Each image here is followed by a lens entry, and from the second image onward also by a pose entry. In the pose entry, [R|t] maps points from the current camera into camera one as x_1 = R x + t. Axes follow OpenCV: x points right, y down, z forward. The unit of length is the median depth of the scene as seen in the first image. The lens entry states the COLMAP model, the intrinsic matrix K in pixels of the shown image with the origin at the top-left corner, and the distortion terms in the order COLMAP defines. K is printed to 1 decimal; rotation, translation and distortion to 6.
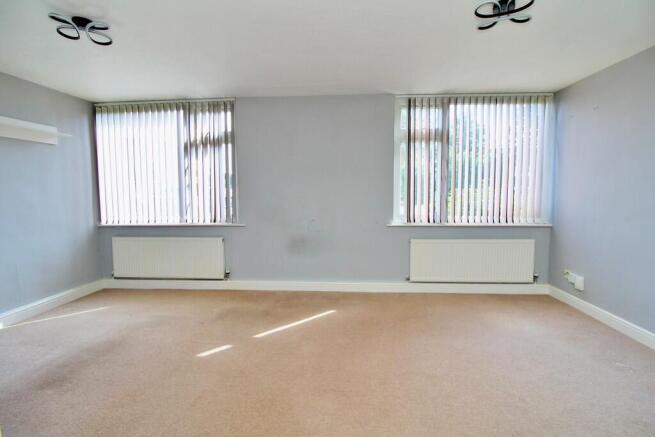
lens RADIAL K [[315.4, 0, 336.7], [0, 315.4, 208.8], [0, 0, 1]] dist [-0.002615, -0.000642]
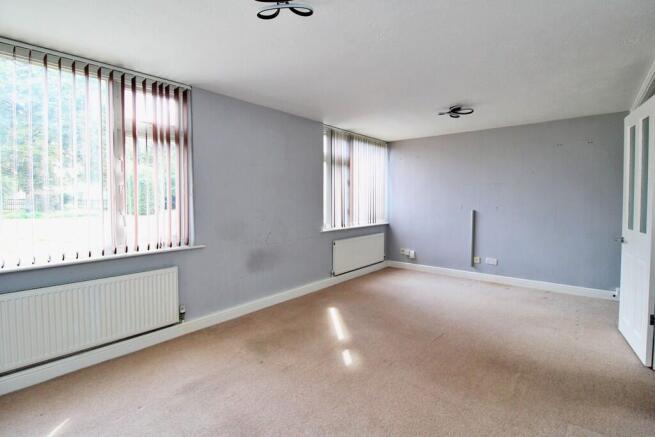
lens RADIAL K [[315.4, 0, 336.7], [0, 315.4, 208.8], [0, 0, 1]] dist [-0.002615, -0.000642]
pose [[0.580442, -0.022722, 0.813985, -0.781381], [0.046640, 0.998897, -0.005375, -0.025486], [-0.812965, 0.041084, 0.580861, 0.263881]]
